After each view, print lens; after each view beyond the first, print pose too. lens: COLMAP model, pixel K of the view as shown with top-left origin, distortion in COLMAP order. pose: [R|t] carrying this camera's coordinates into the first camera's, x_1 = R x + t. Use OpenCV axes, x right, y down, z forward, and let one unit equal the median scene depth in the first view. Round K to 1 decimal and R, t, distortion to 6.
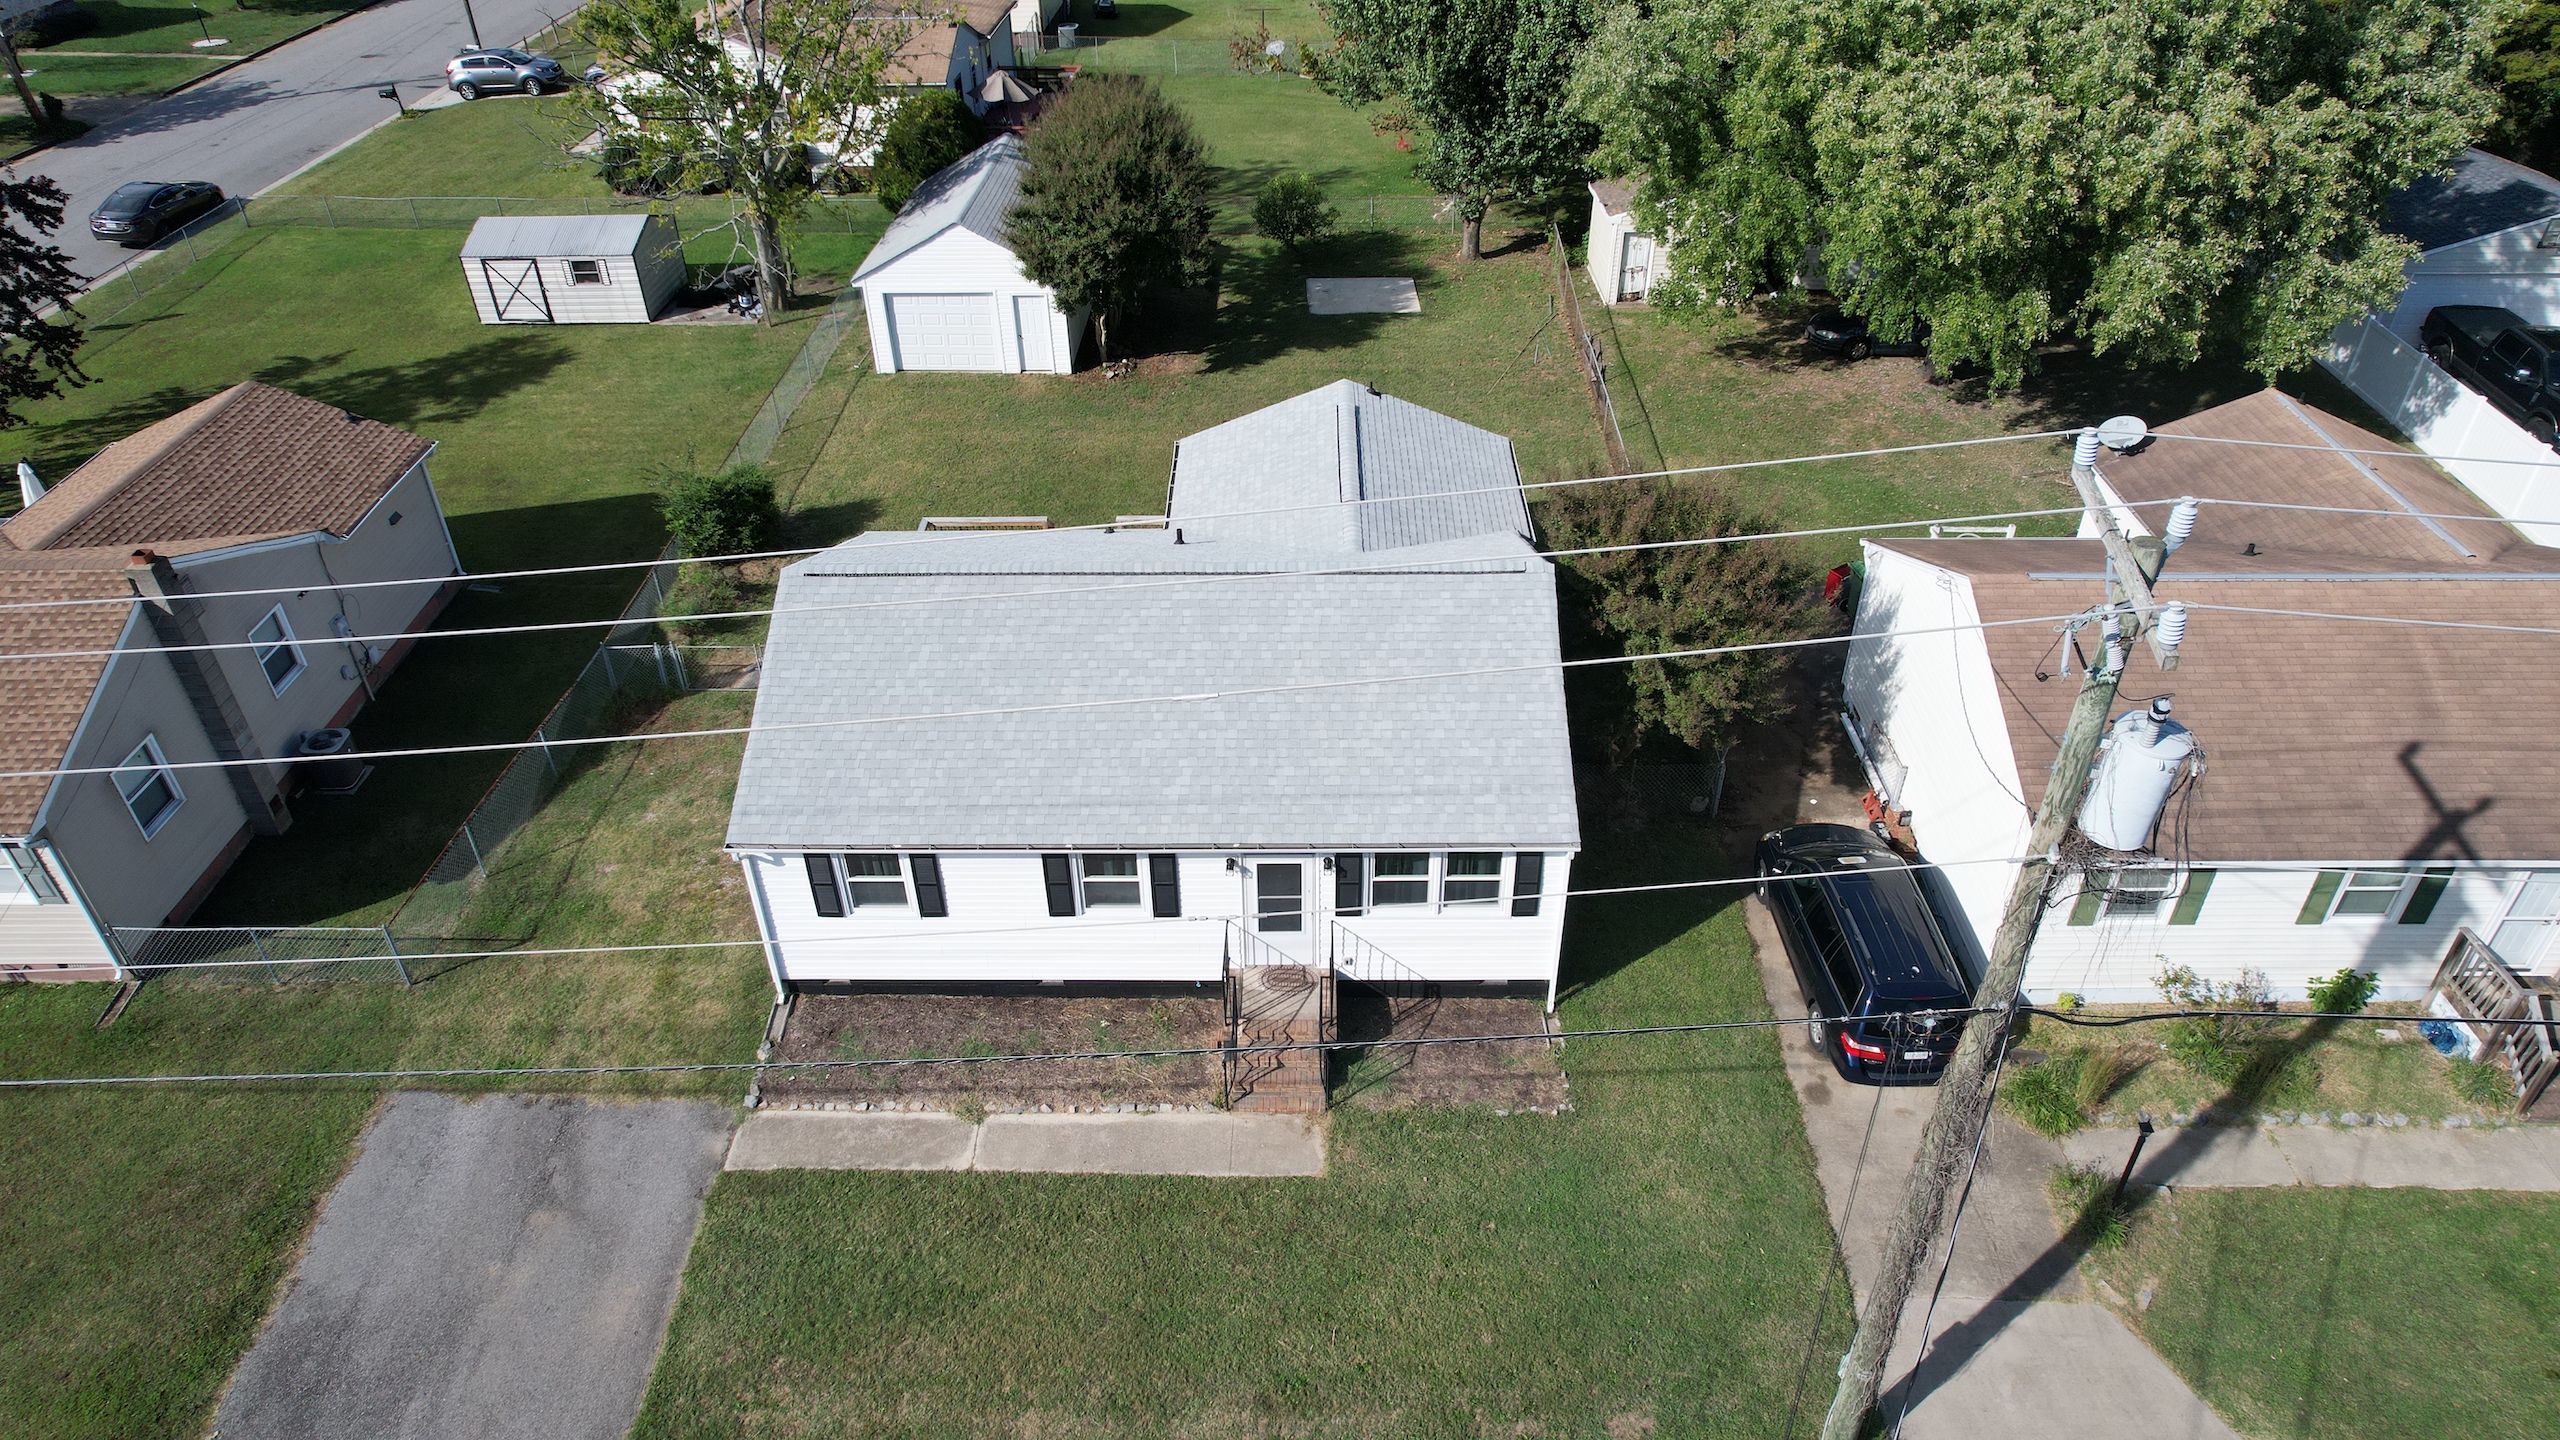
lens RADIAL K [[1629.4, 0, 1280.0], [0, 1629.4, 720.0], [0, 0, 1]] dist [-0.065403, 0.045630]
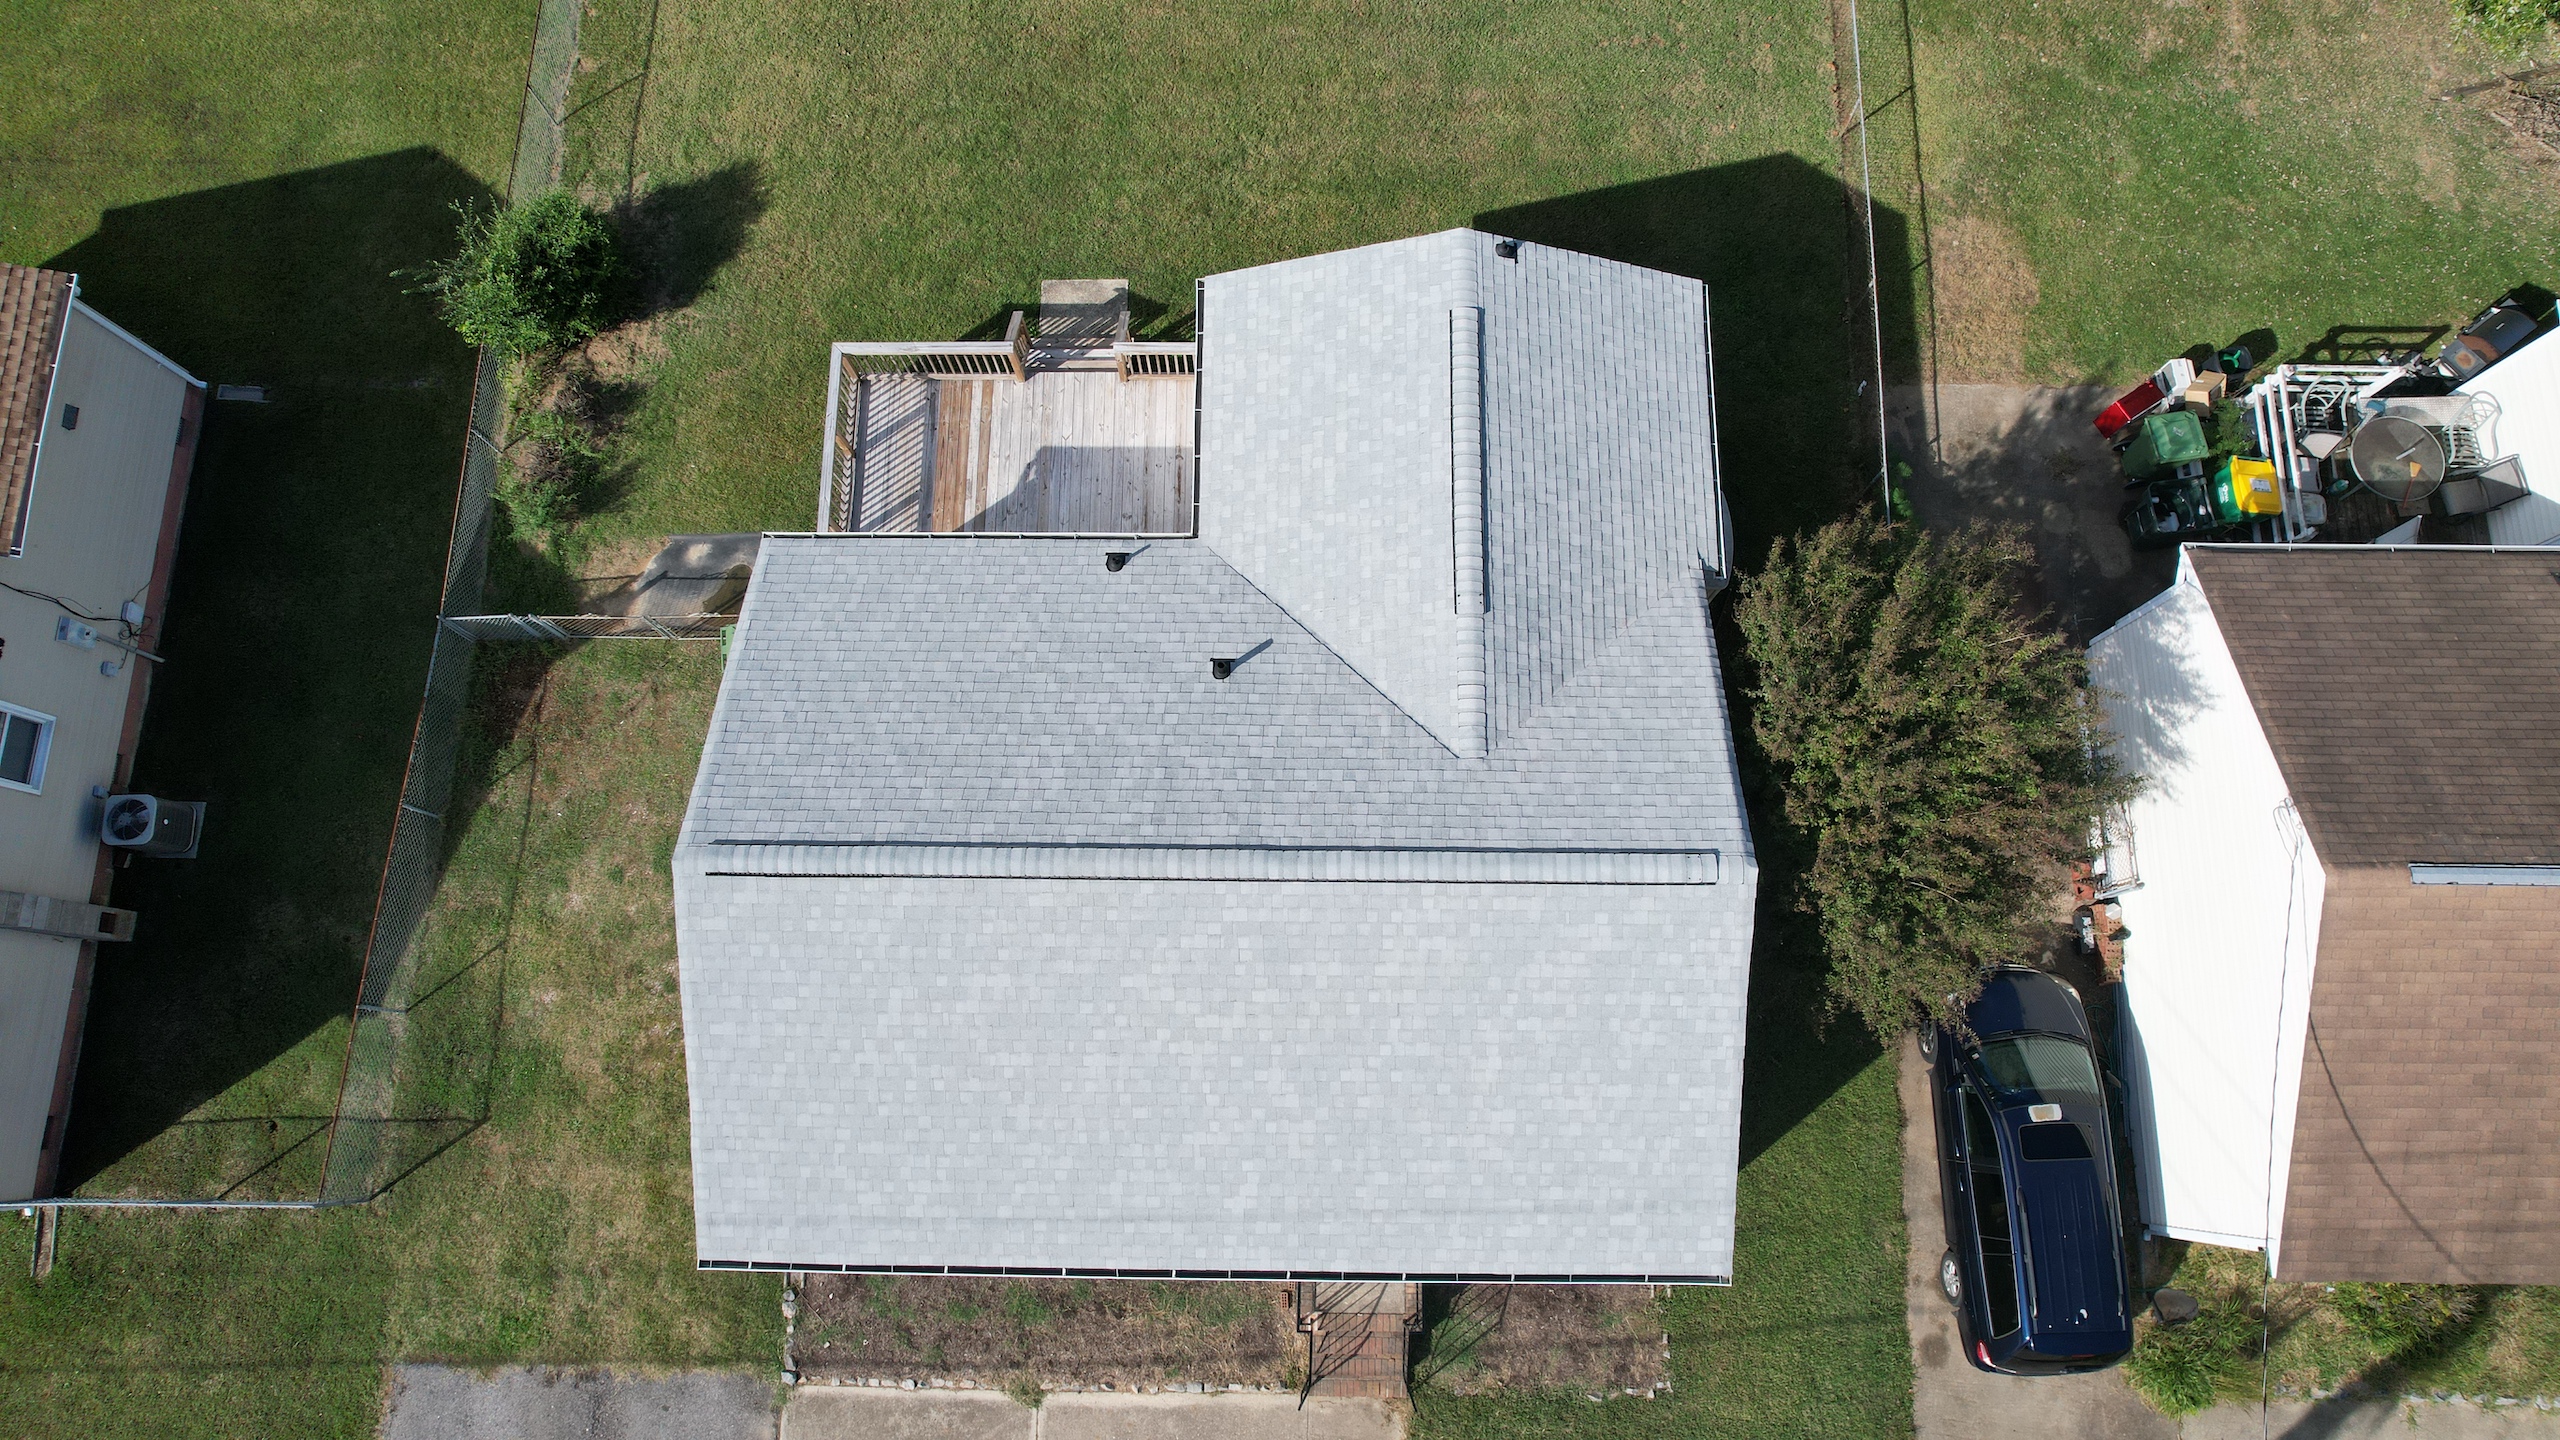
lens RADIAL K [[1634.4, 0, 1281.2], [0, 1634.4, 721.7], [0, 0, 1]] dist [-0.093755, 0.092600]
pose [[0.999998, -0.001948, -0.000441, -0.042371], [0.001770, 0.761963, 0.647618, -0.646458], [-0.000926, -0.647617, 0.761965, 0.536332]]
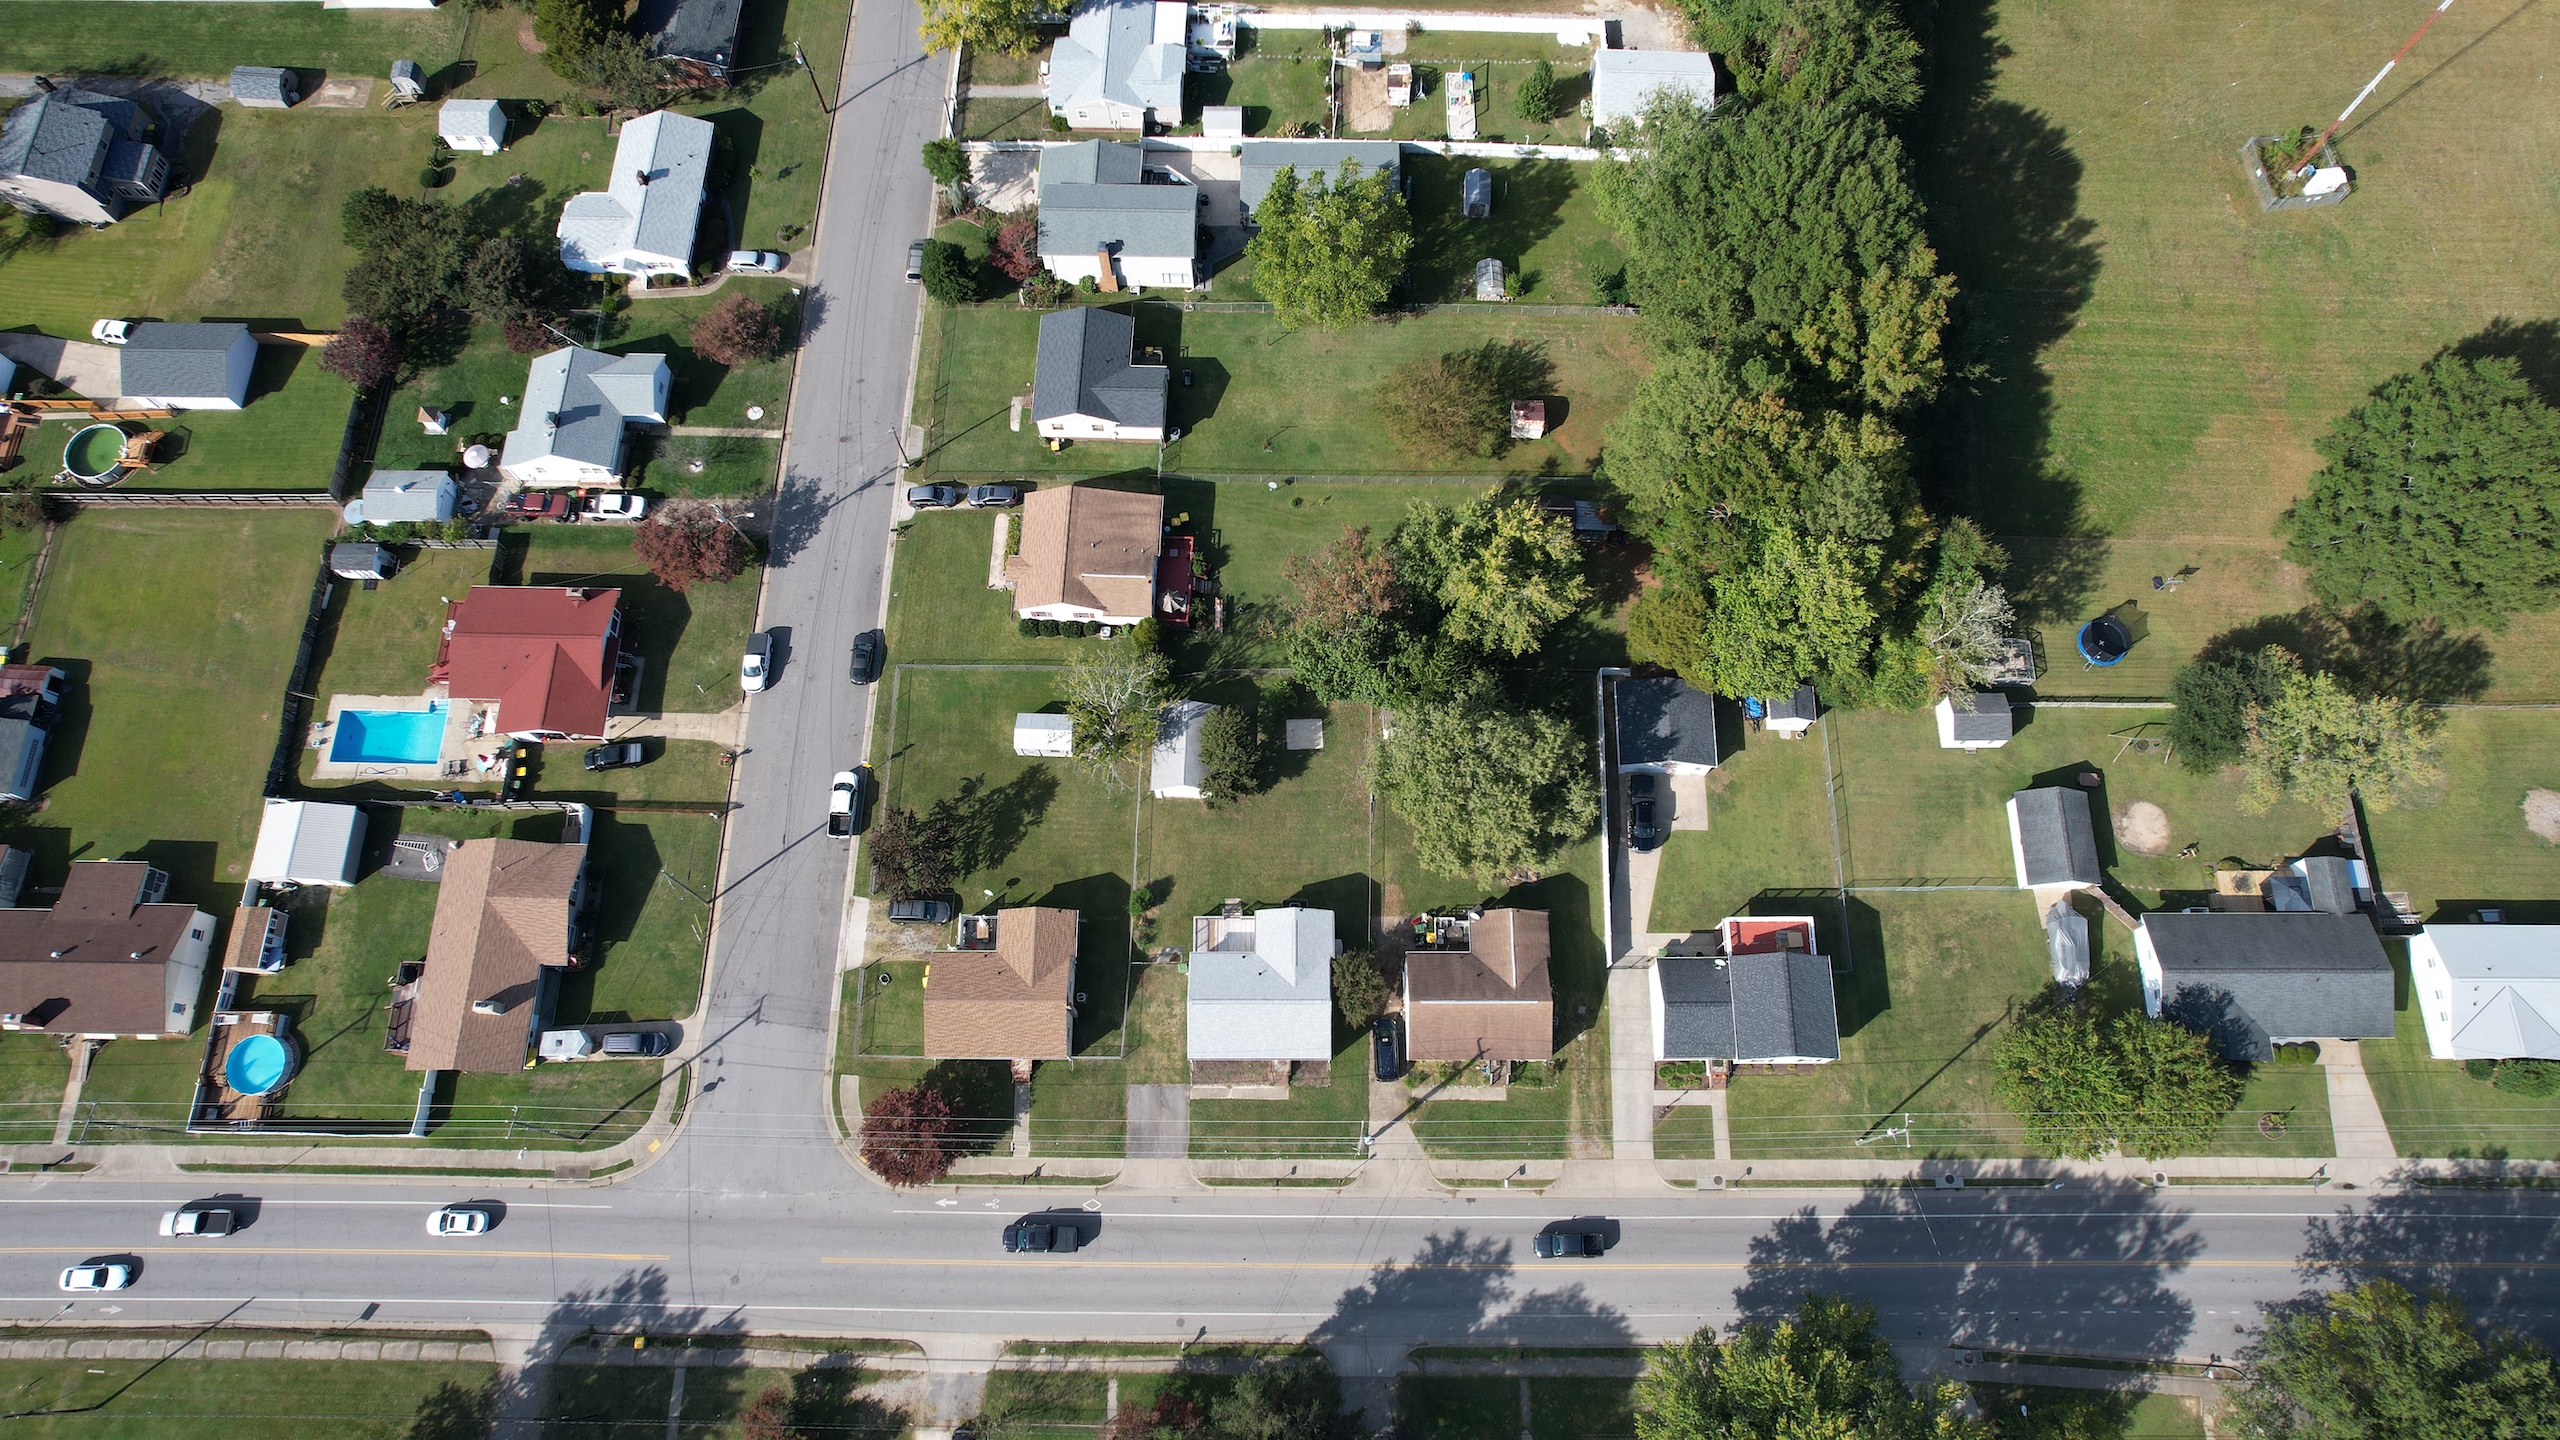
lens RADIAL K [[1631.6, 0, 1280.0], [0, 1631.6, 720.0], [0, 0, 1]] dist [-0.069738, 0.063900]
pose [[0.999945, -0.009673, 0.004040, -0.014940], [0.005670, 0.823201, 0.567722, -4.215304], [-0.008818, -0.567668, 0.823210, -3.126711]]
